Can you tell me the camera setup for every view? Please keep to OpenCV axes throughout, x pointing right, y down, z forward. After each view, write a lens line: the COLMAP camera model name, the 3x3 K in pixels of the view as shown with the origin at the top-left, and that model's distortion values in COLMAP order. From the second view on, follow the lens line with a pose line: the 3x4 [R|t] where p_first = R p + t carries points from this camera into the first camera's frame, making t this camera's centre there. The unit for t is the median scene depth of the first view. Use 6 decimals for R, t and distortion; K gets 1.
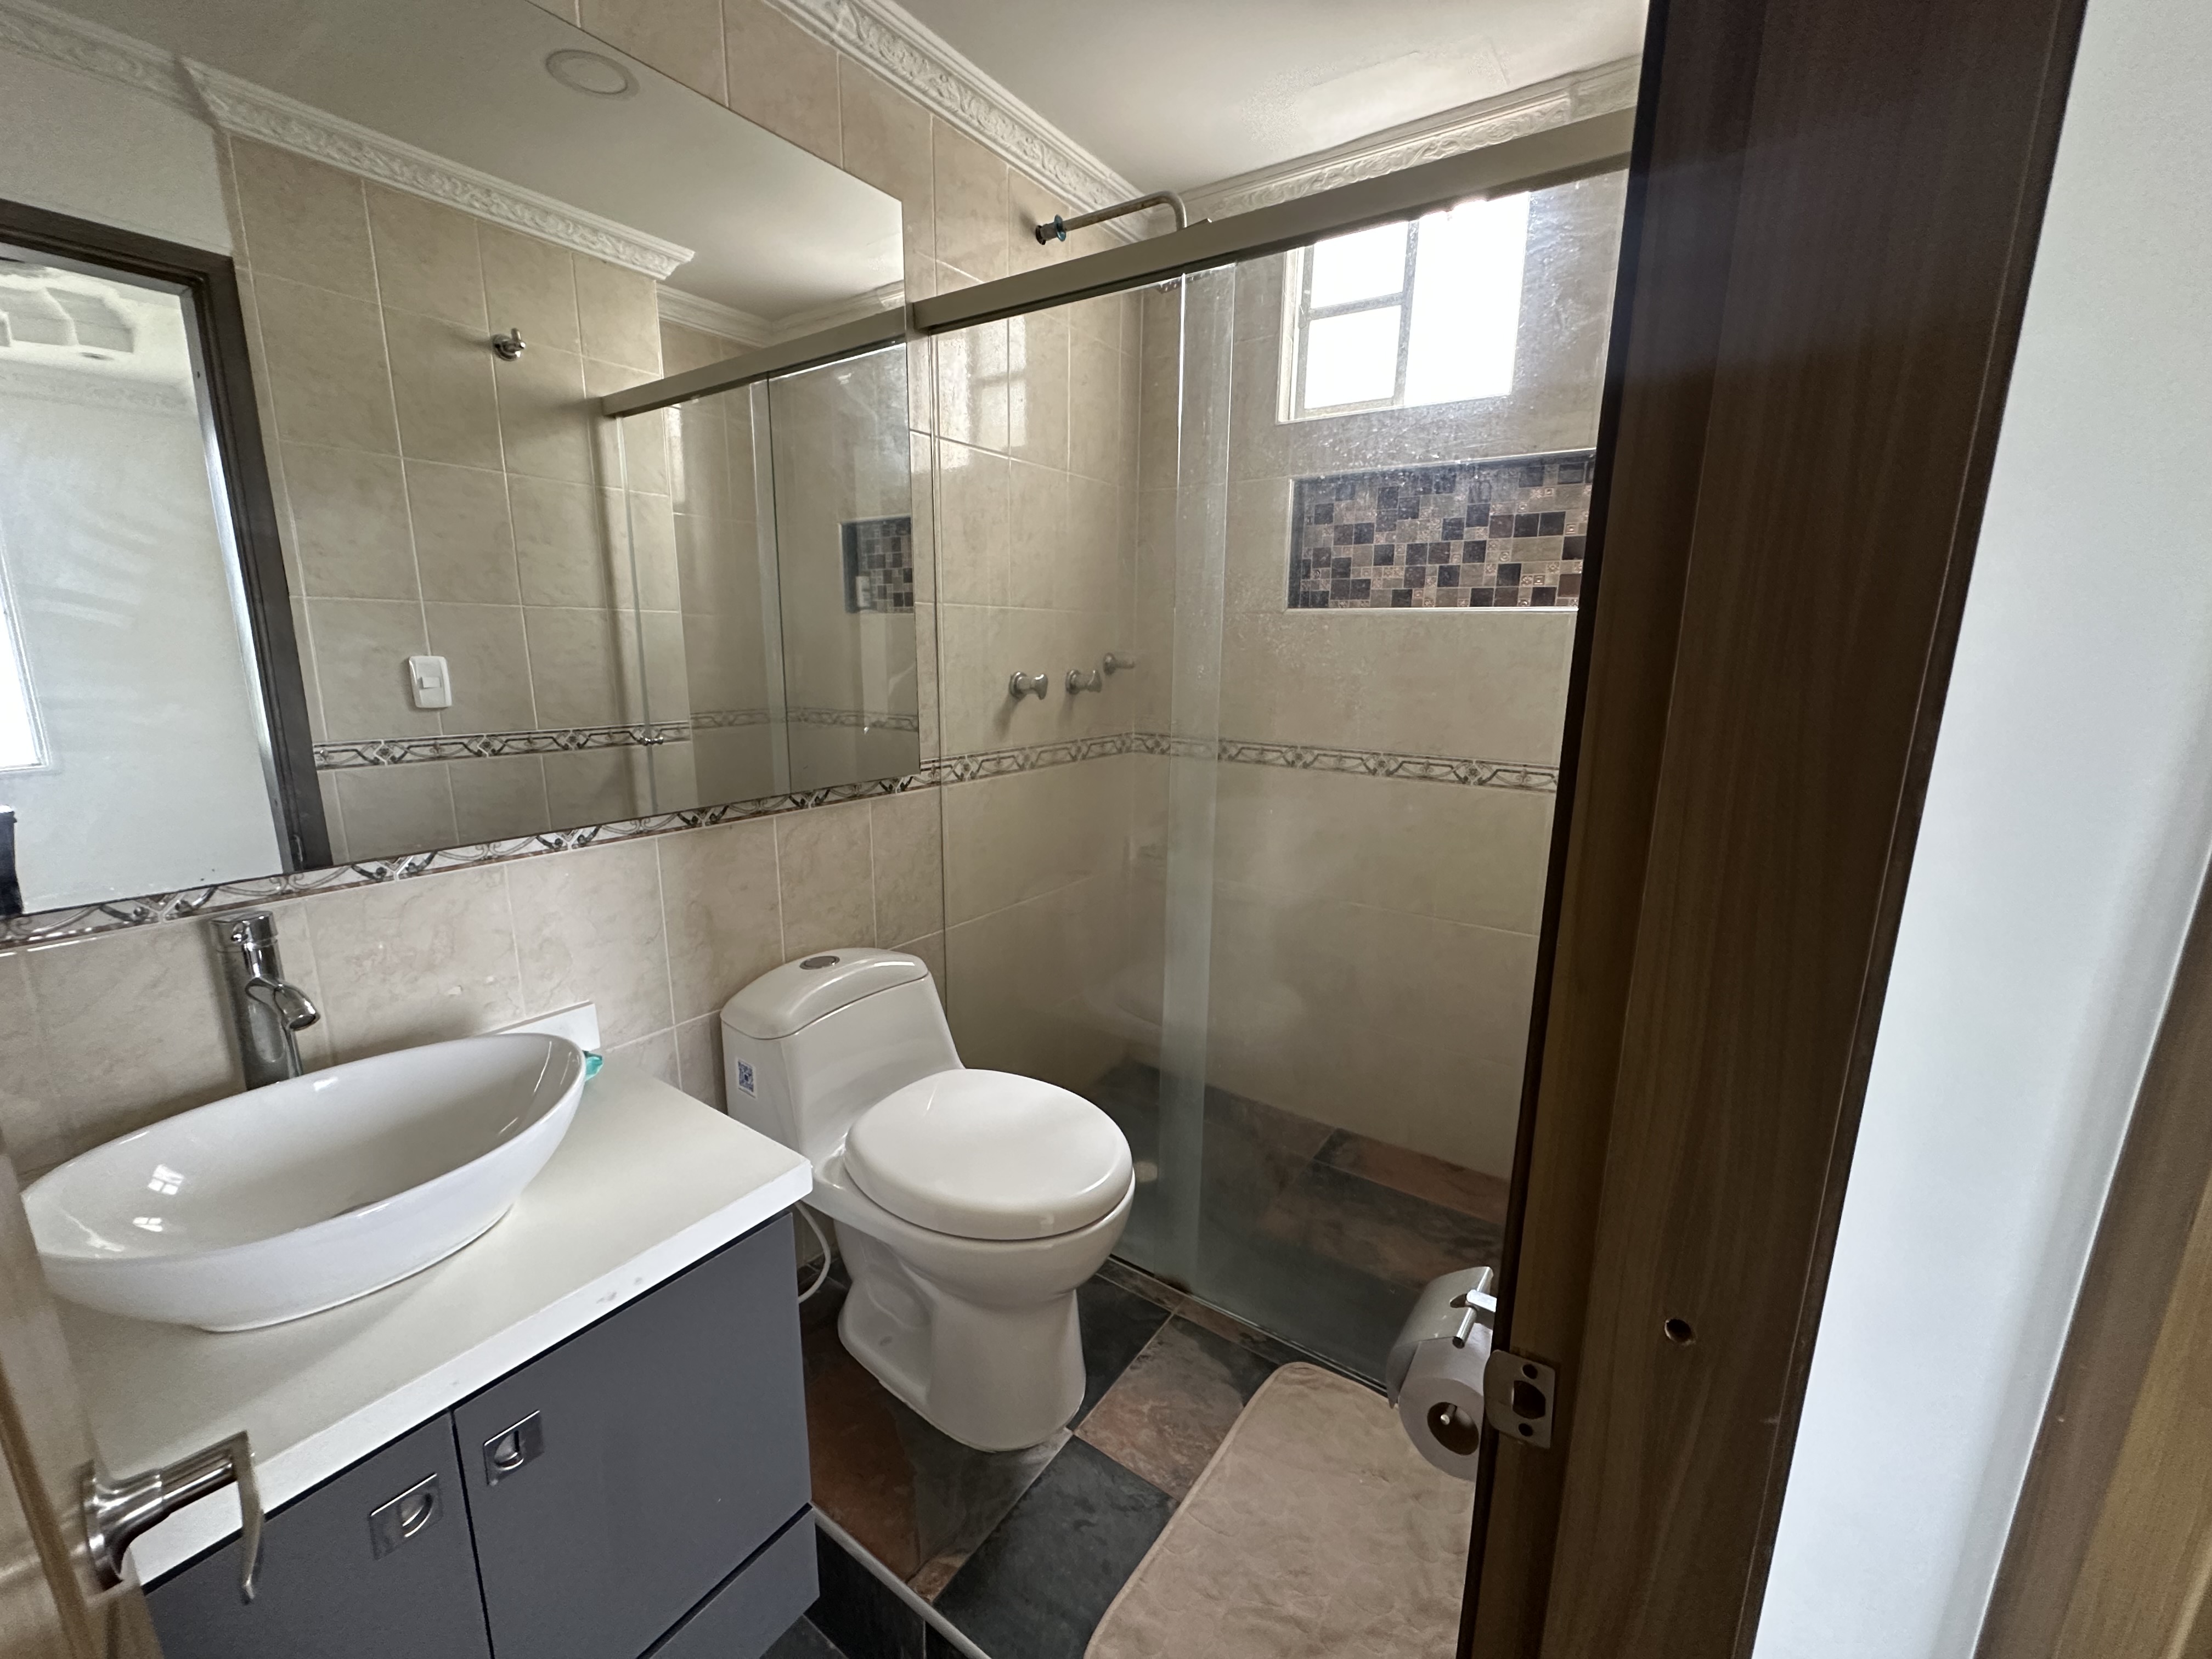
lens RADIAL K [[887.8, 0, 1107.0], [0, 887.8, 828.9], [0, 0, 1]] dist [-0.003882, 0.000947]
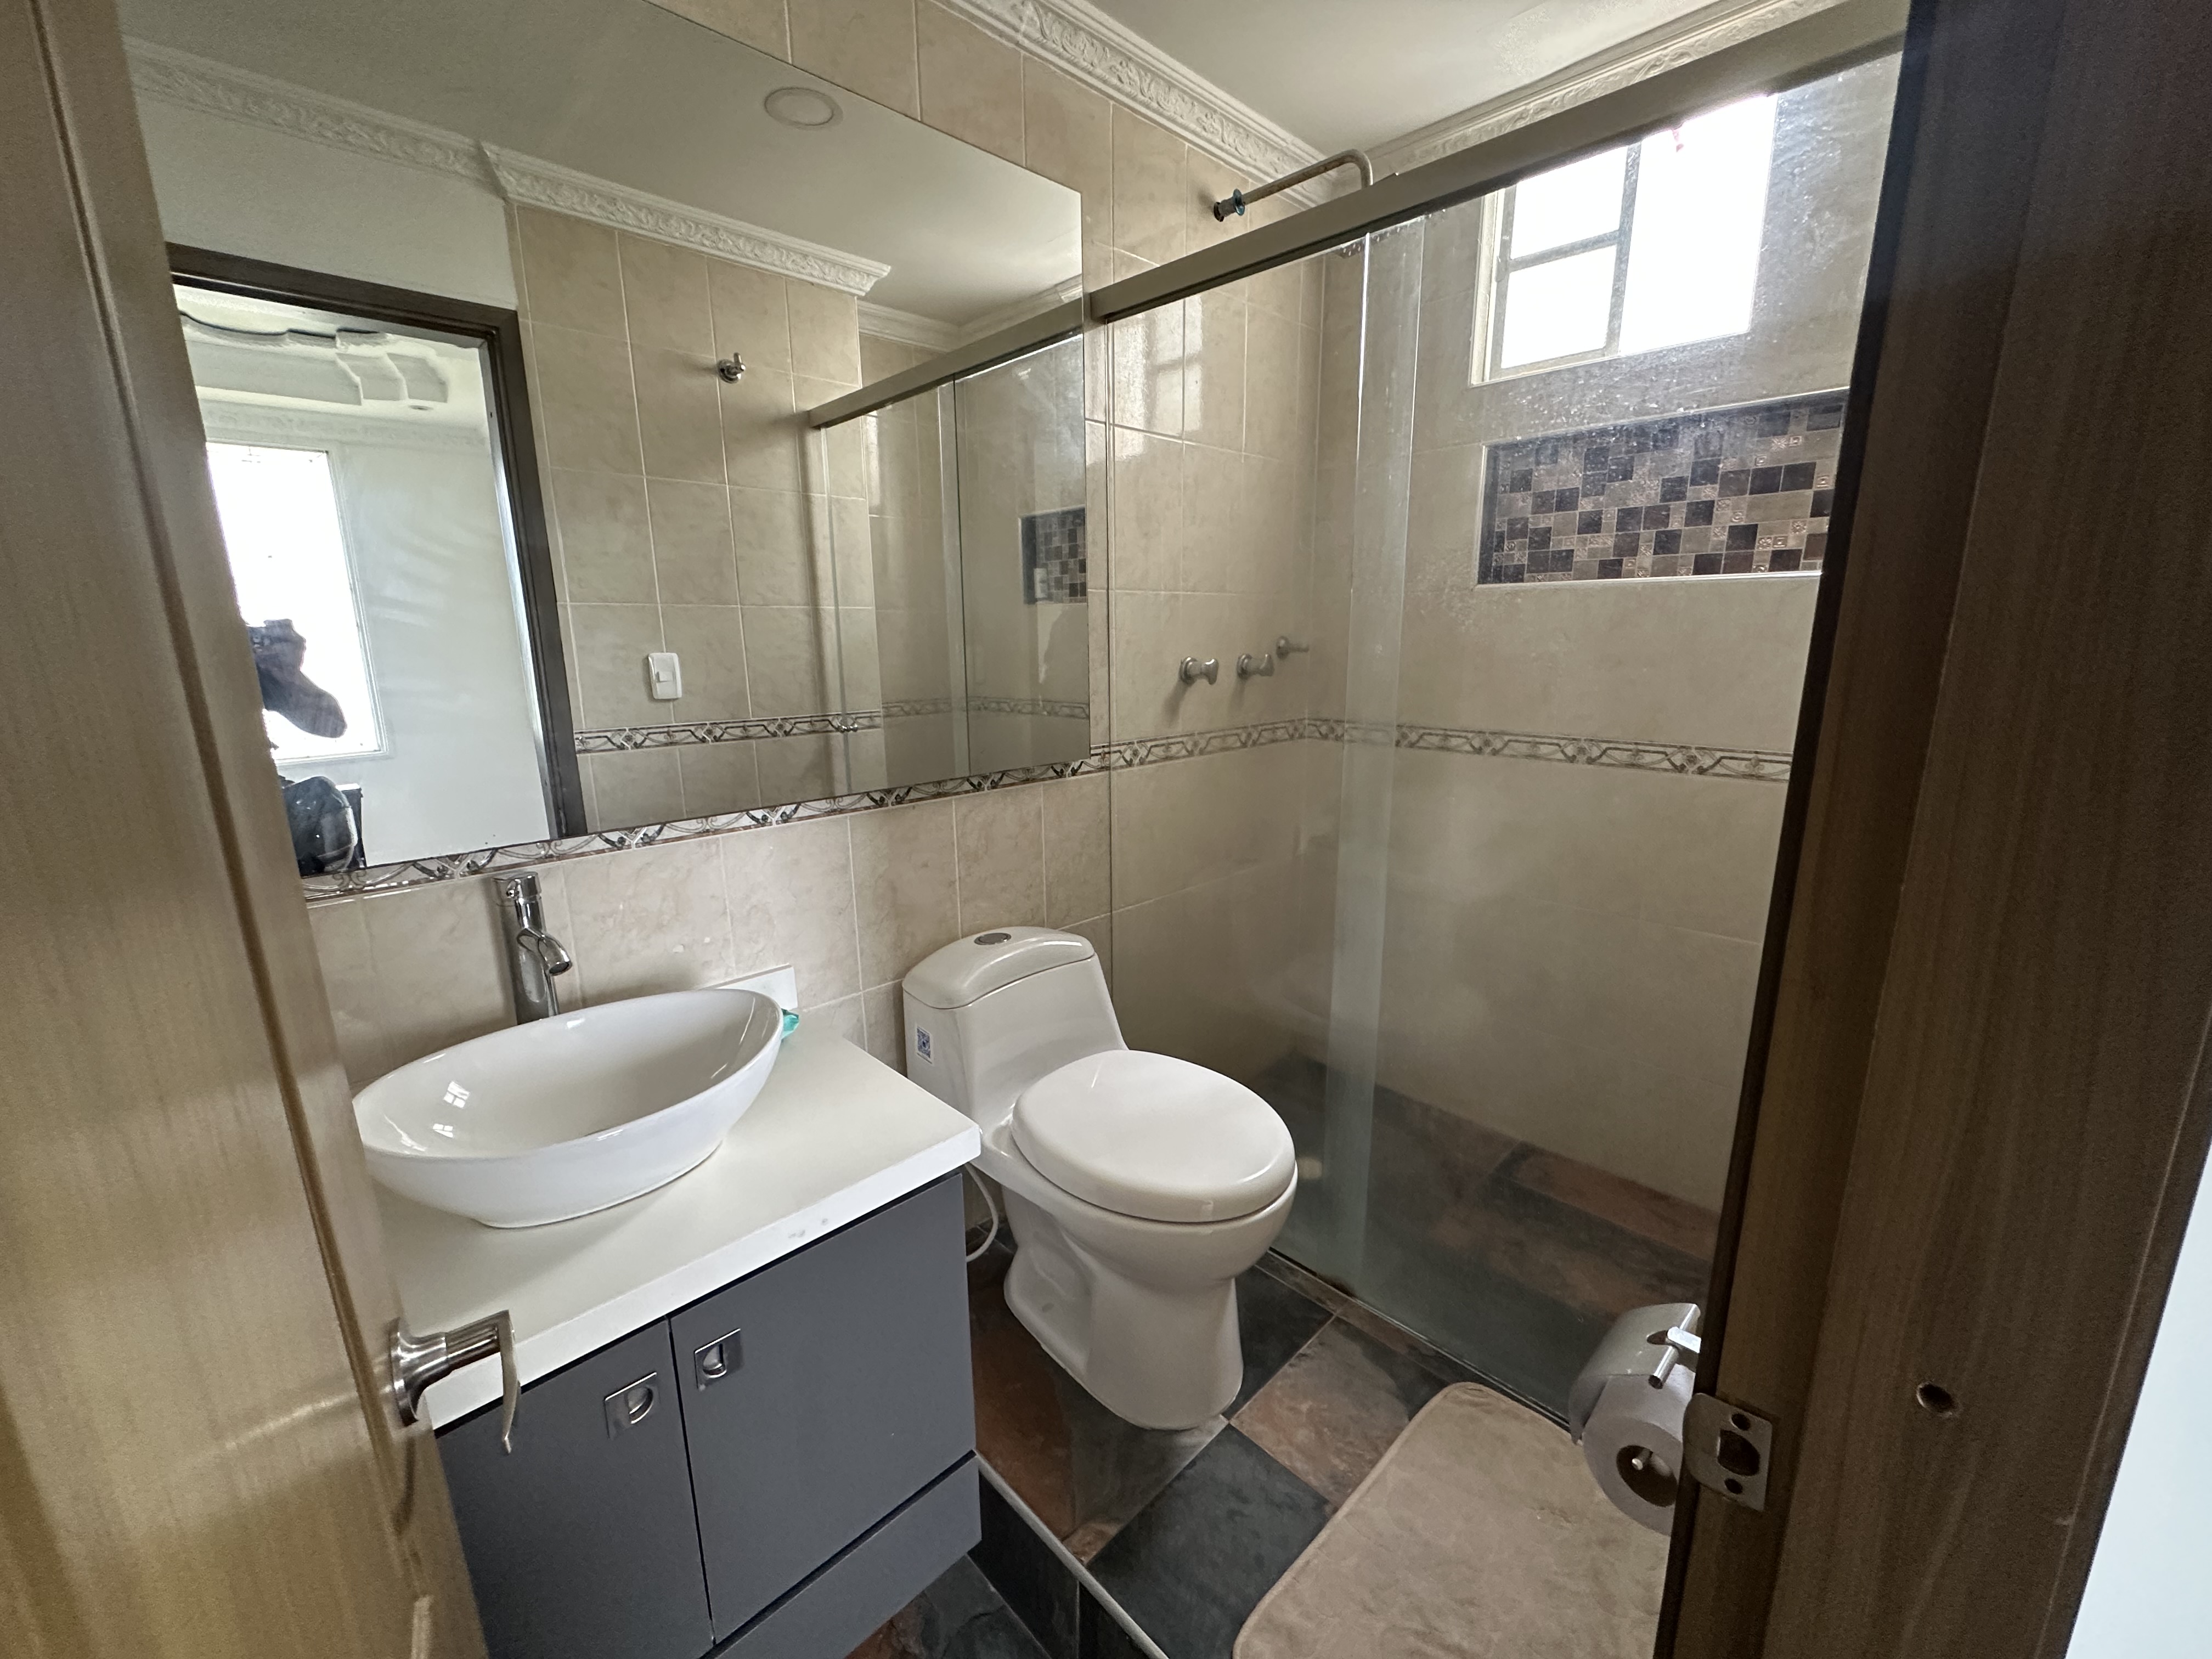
lens RADIAL K [[887.8, 0, 1105.2], [0, 887.8, 829.0], [0, 0, 1]] dist [-0.003882, 0.000947]
pose [[0.981156, 0.018702, -0.192309, 0.004018], [-0.016630, 0.999785, 0.012383, 0.006347], [0.192499, -0.008951, 0.981256, 0.003981]]
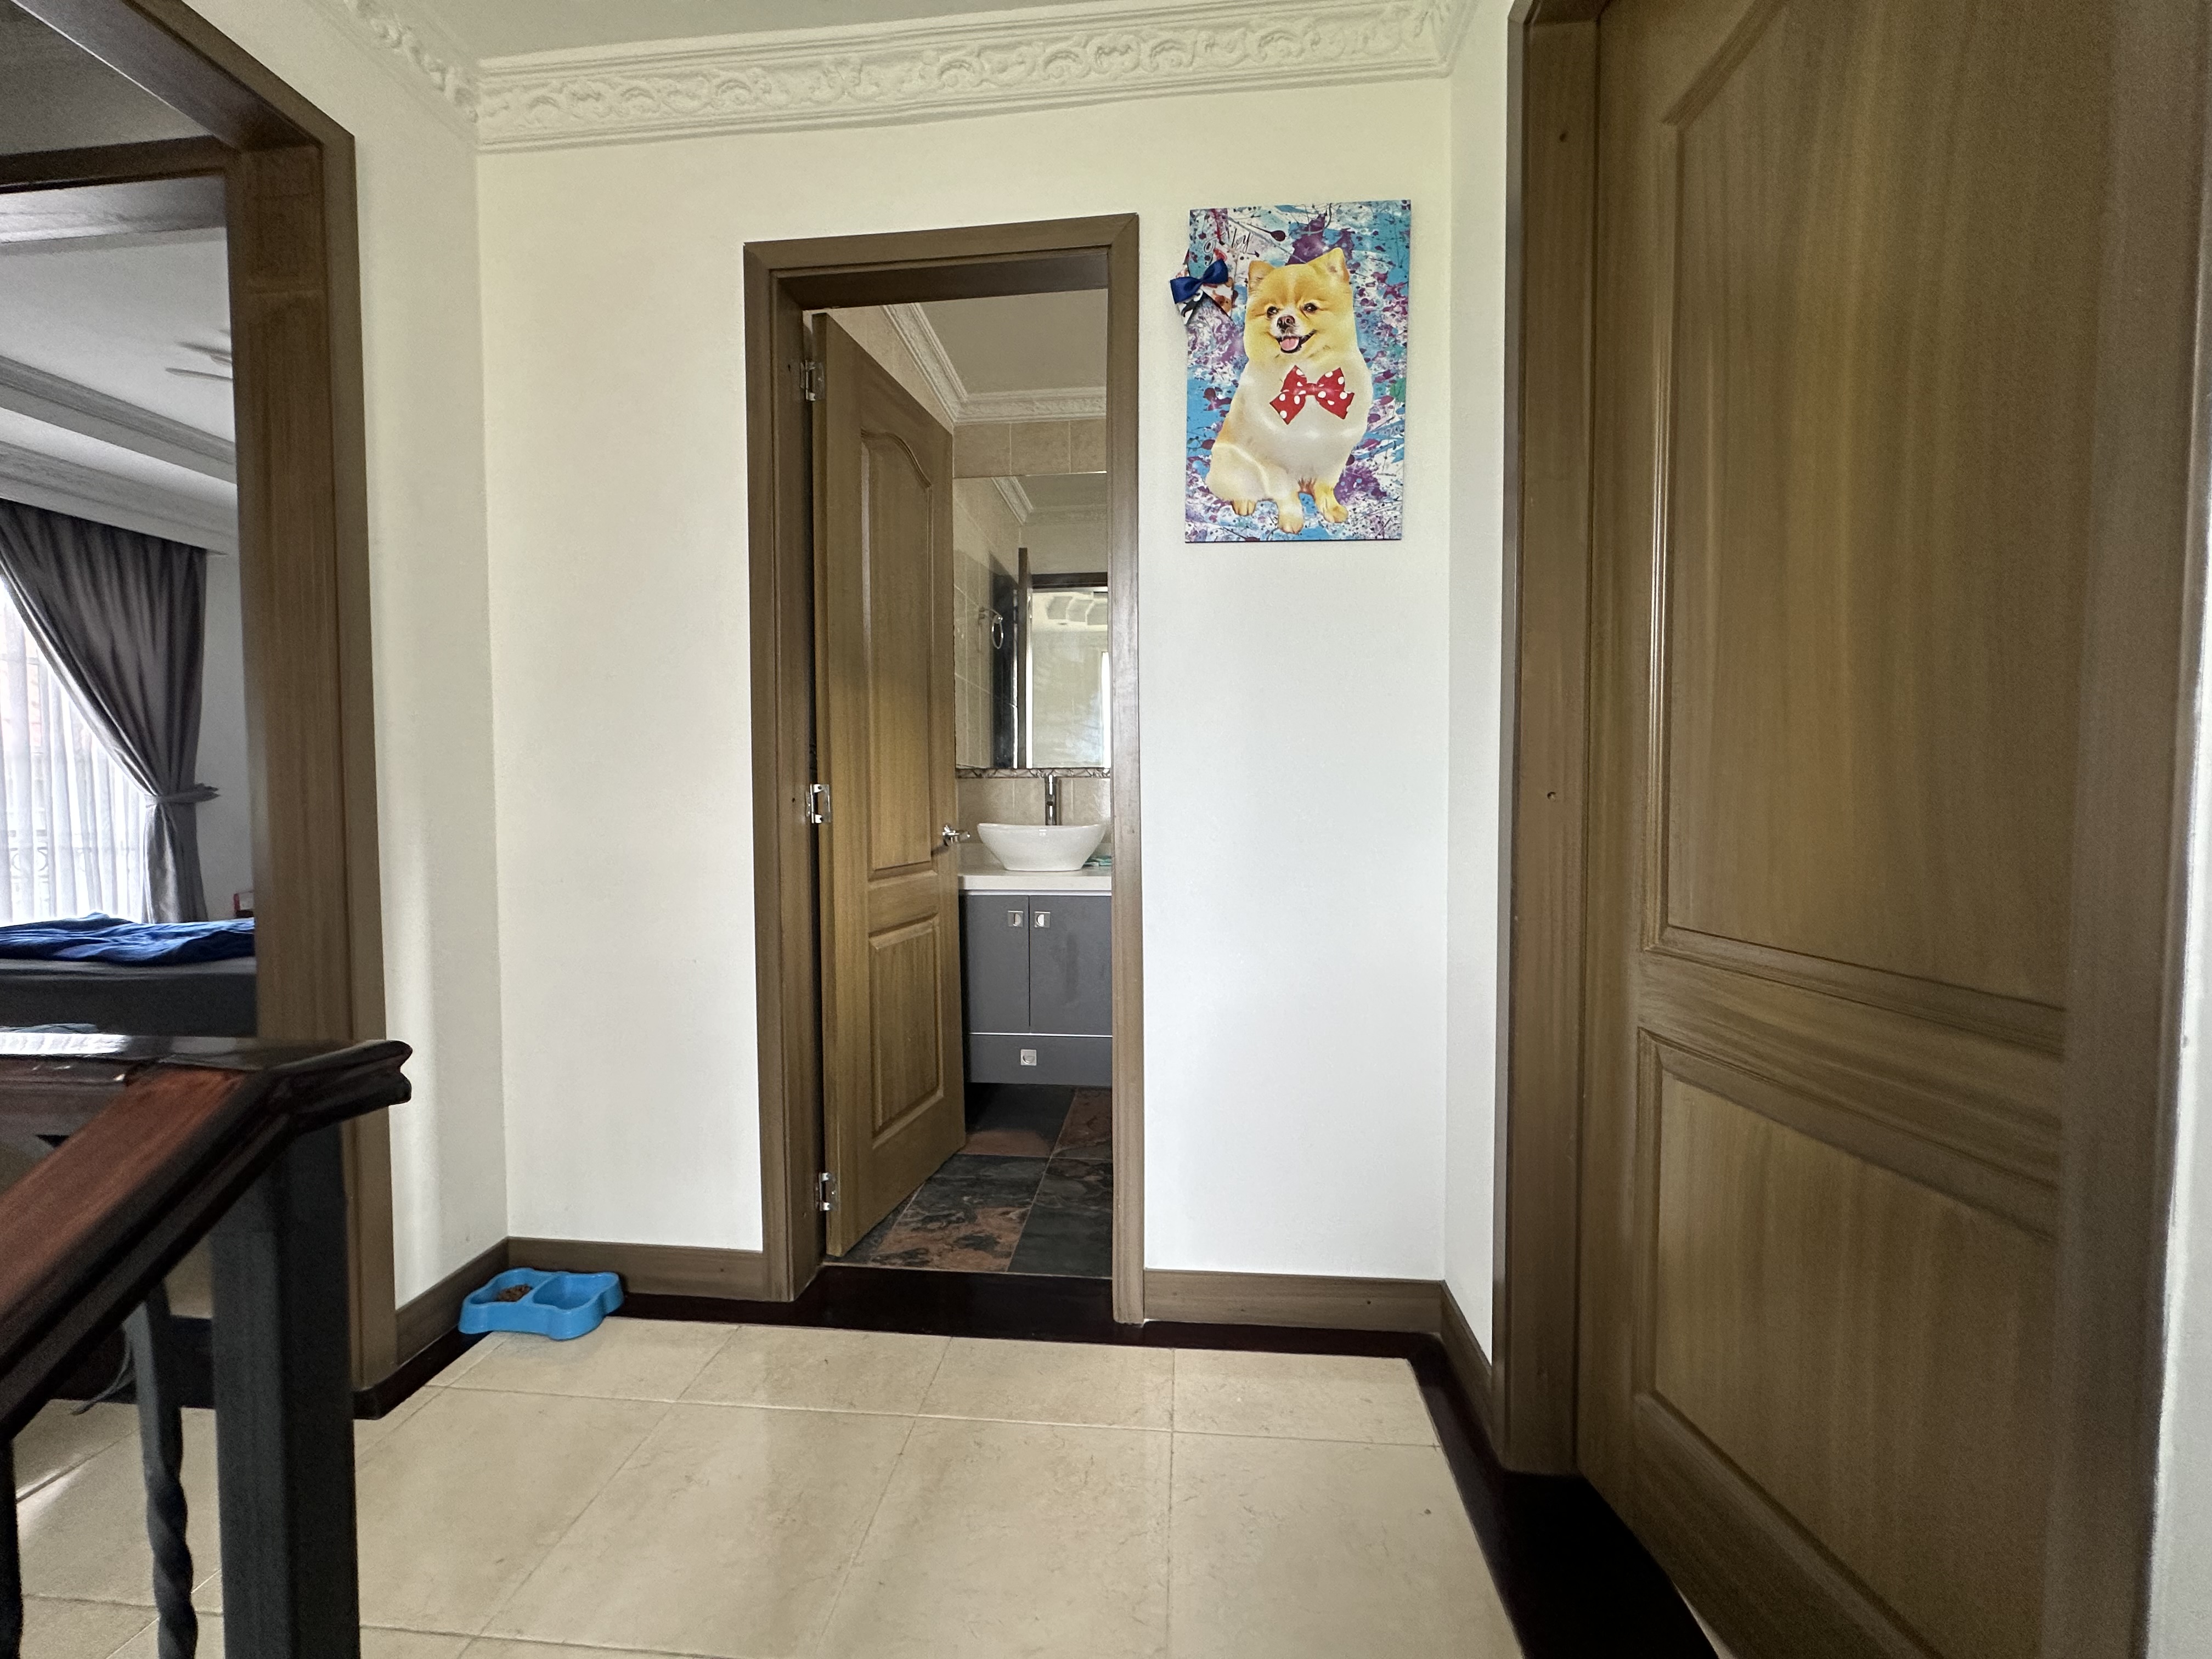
lens RADIAL K [[887.8, 0, 1101.7], [0, 887.8, 832.0], [0, 0, 1]] dist [-0.003882, 0.000947]
pose [[0.488346, 0.021394, -0.872388, 1.176104], [-0.174299, 0.981947, -0.073488, 0.303694], [0.855066, 0.187945, 0.483259, -0.231612]]
